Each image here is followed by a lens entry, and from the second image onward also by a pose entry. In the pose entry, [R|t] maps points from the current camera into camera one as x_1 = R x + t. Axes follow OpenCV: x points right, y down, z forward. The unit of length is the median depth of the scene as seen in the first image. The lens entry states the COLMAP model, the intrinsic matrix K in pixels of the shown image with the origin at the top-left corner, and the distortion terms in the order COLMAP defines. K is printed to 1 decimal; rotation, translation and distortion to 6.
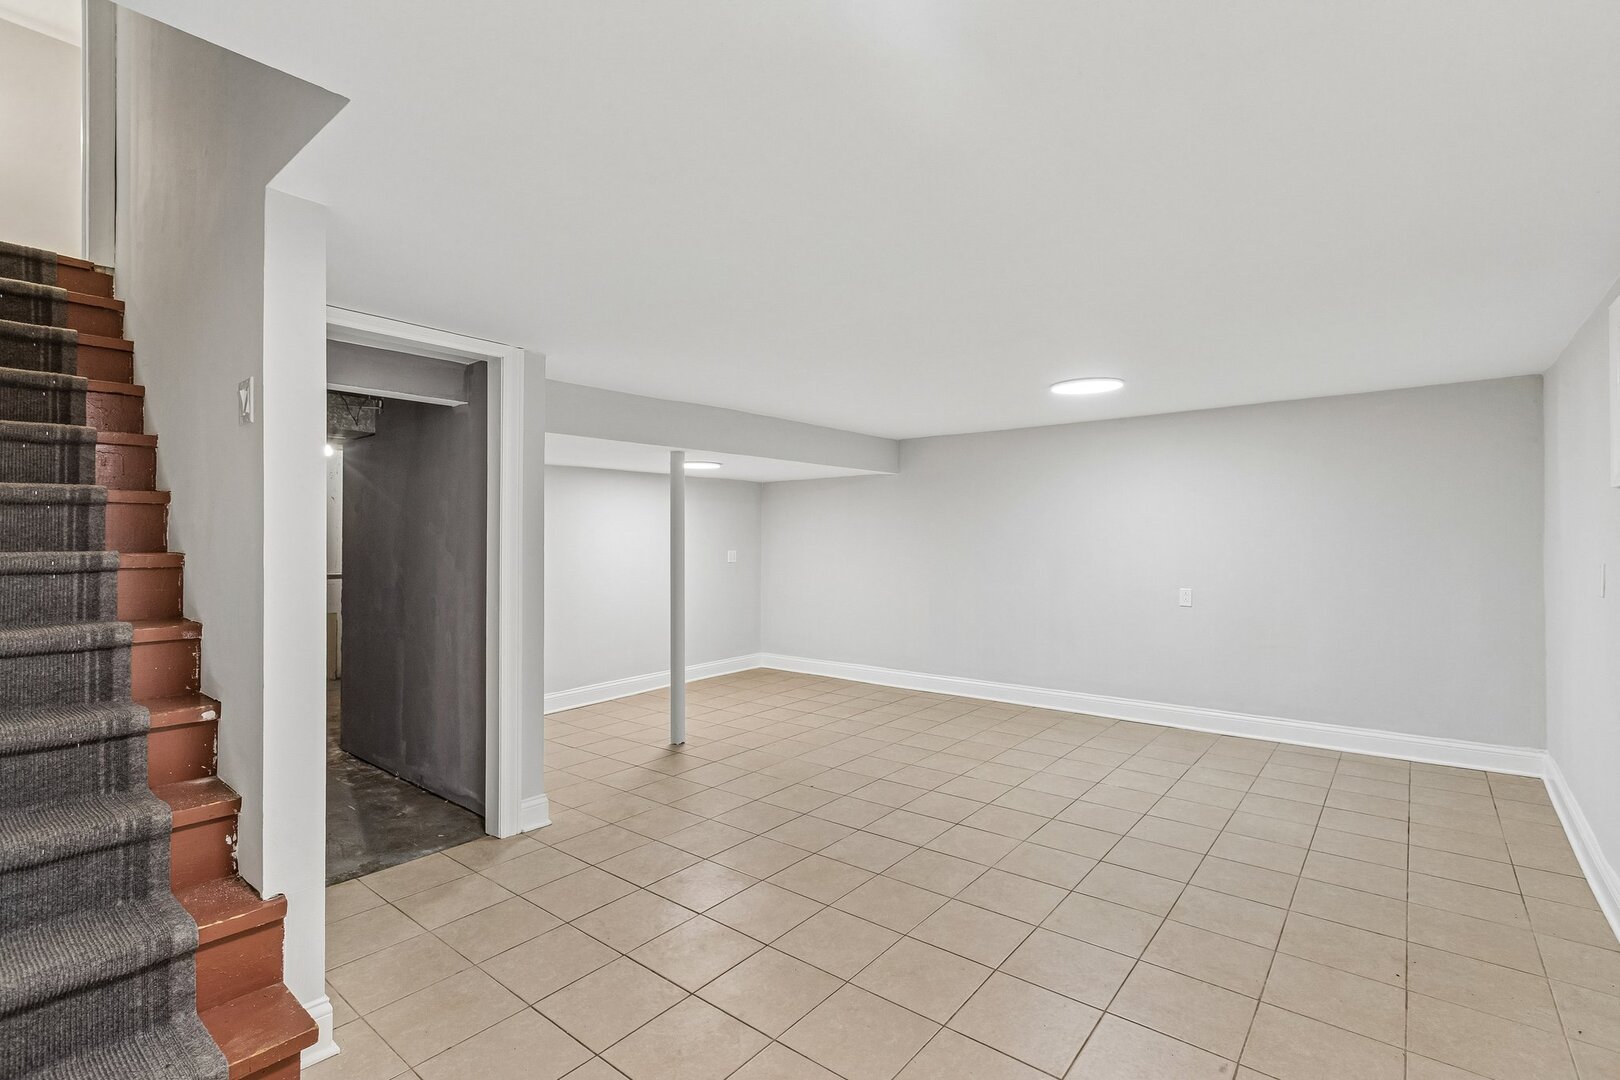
lens RADIAL K [[741.4, 0, 812.7], [0, 741.4, 541.6], [0, 0, 1]] dist [-0.001917, -0.000415]
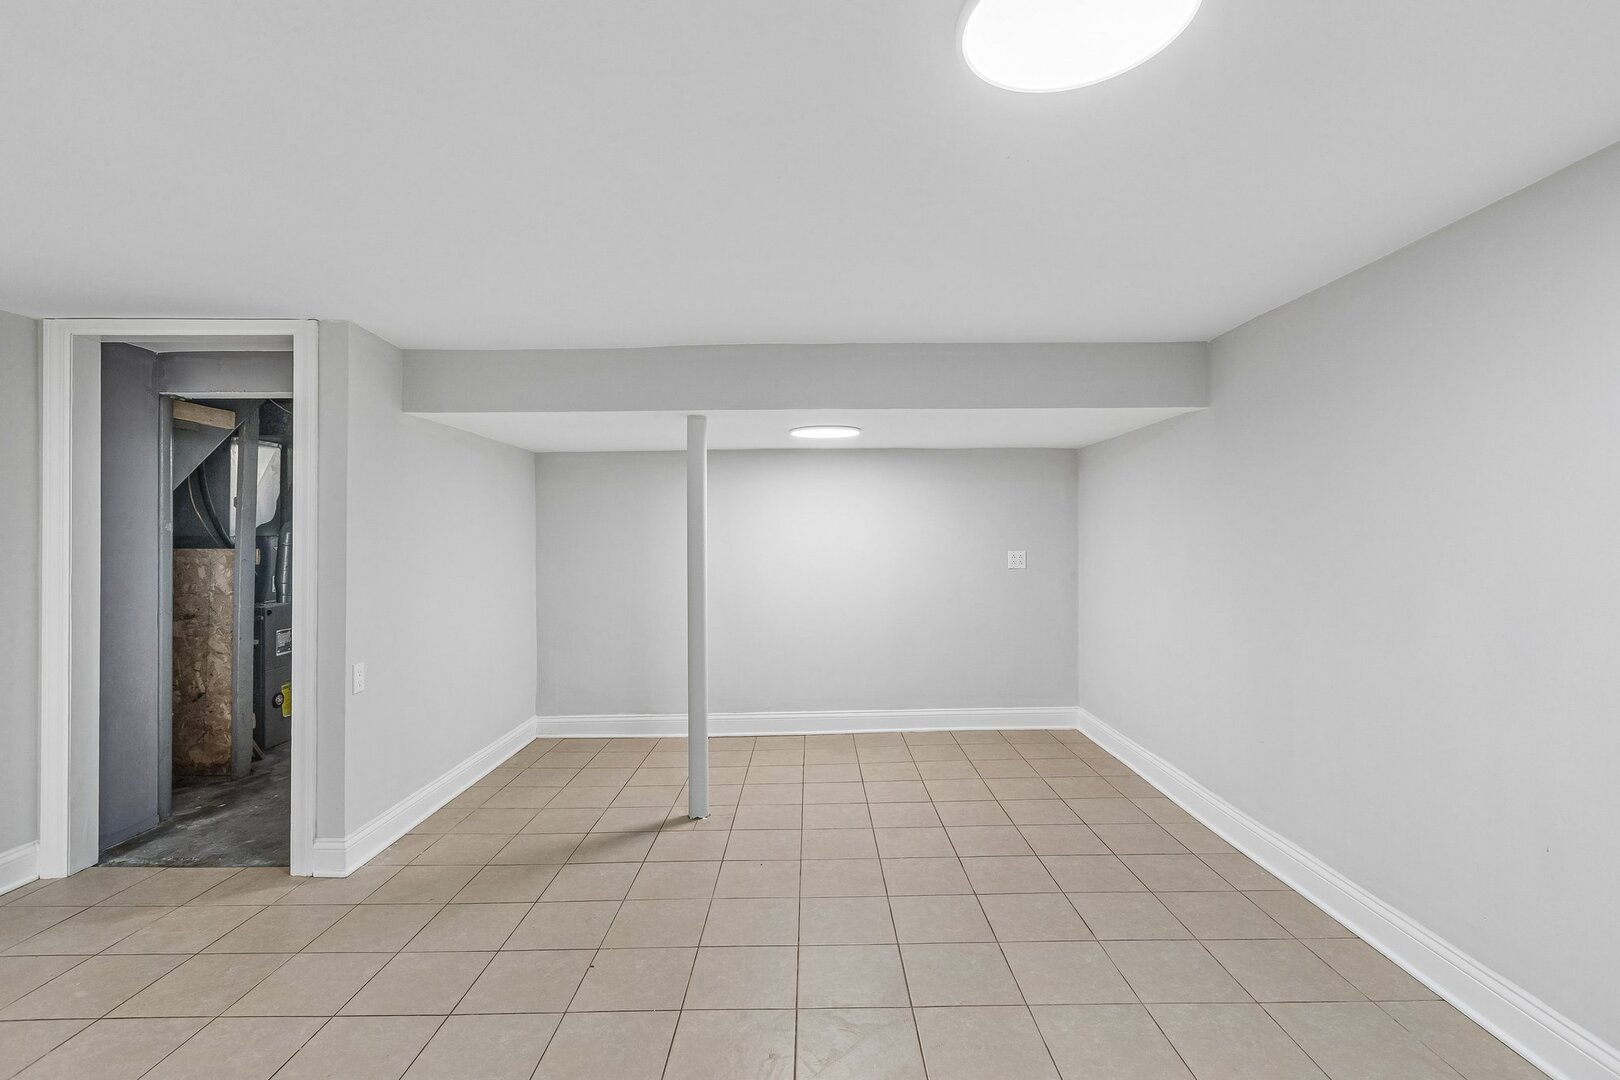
lens RADIAL K [[741.4, 0, 816.5], [0, 741.4, 533.2], [0, 0, 1]] dist [-0.001917, -0.000415]
pose [[0.640291, -0.001129, -0.768132, 0.456671], [-0.000721, 0.999998, -0.002071, -0.005031], [0.768132, 0.001880, 0.640289, 0.629726]]
